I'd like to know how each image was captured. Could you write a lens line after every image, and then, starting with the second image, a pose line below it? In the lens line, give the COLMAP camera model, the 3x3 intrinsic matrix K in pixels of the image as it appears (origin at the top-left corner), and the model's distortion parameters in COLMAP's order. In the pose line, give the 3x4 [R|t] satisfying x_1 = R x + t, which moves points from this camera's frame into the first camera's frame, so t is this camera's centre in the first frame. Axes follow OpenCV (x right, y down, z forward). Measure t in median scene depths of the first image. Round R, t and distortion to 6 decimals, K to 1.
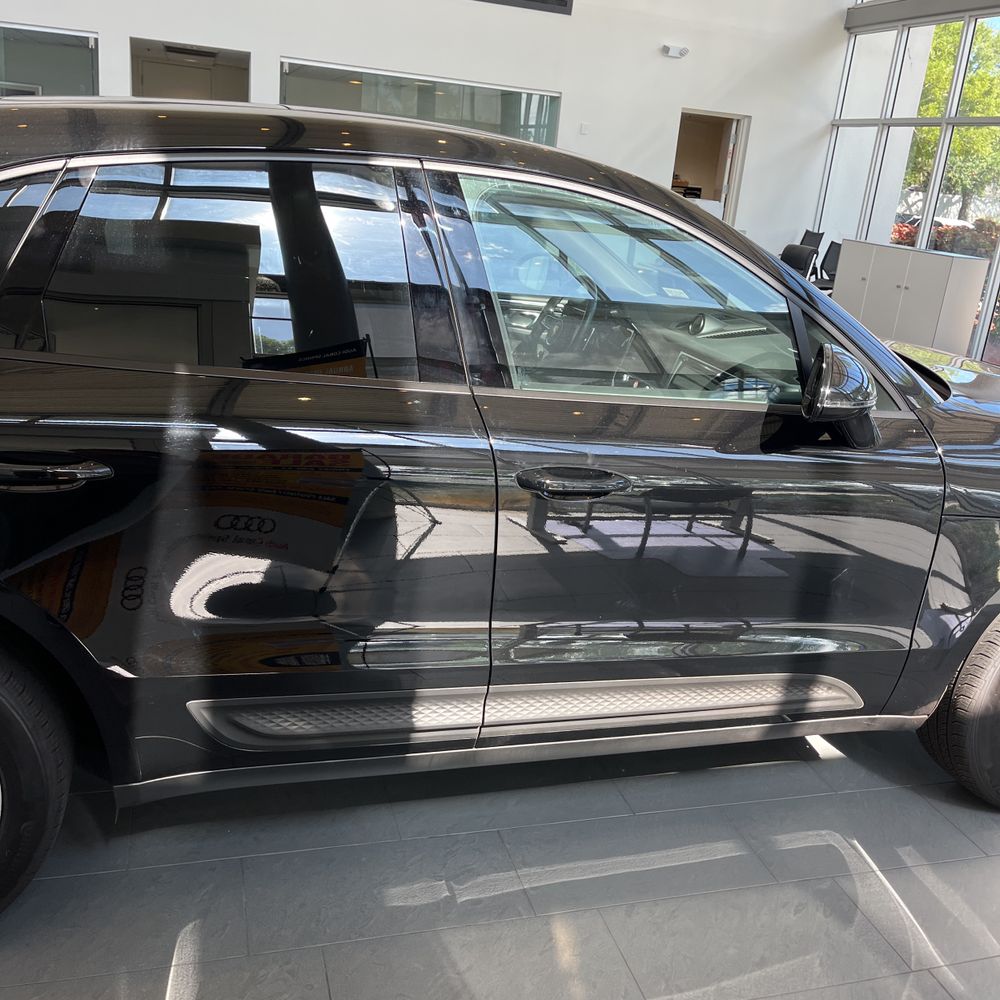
lens RADIAL K [[1020.1, 0, 500.7], [0, 1020.1, 511.8], [0, 0, 1]] dist [0.022043, 0.000000]
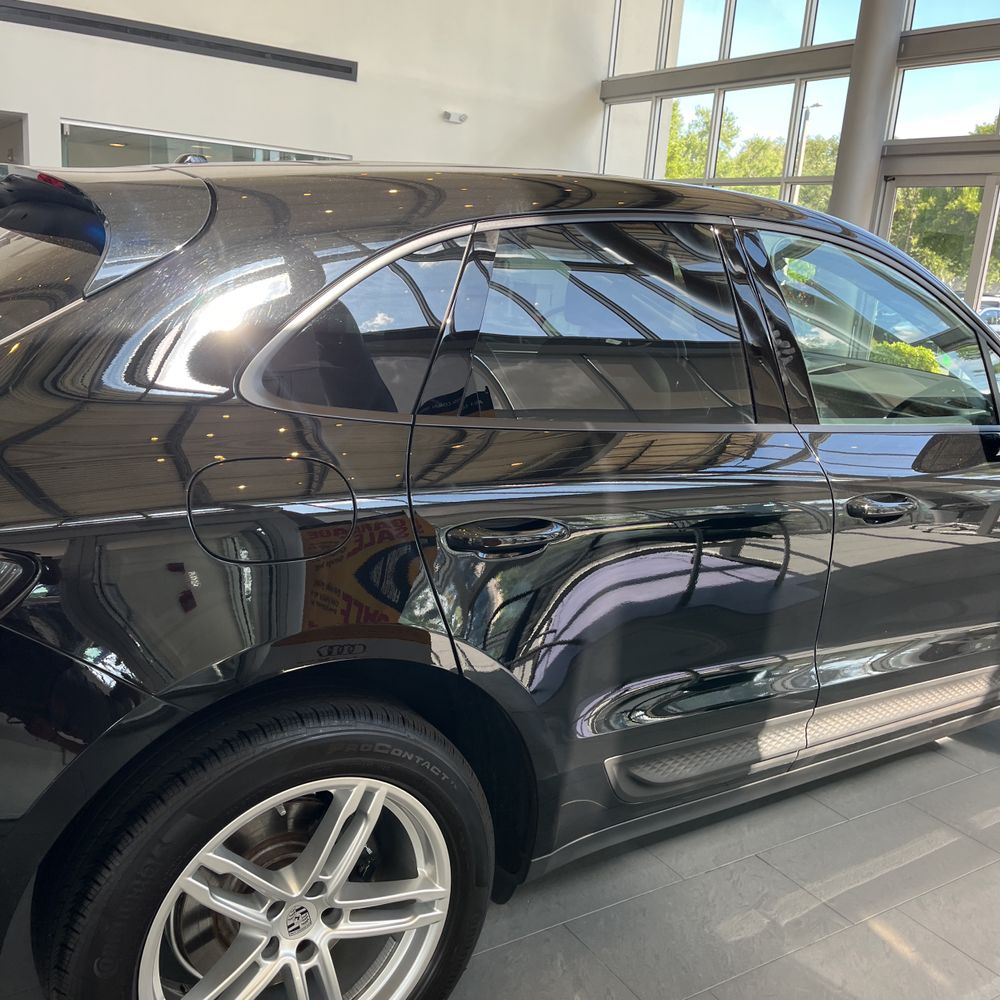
lens RADIAL K [[1020.1, 0, 496.7], [0, 1020.1, 497.8], [0, 0, 1]] dist [0.022043, 0.000000]
pose [[0.963826, -0.085945, 0.252295, -0.378601], [0.102246, 0.993388, -0.052206, -0.014350], [-0.246140, 0.076114, 0.966241, 0.032772]]
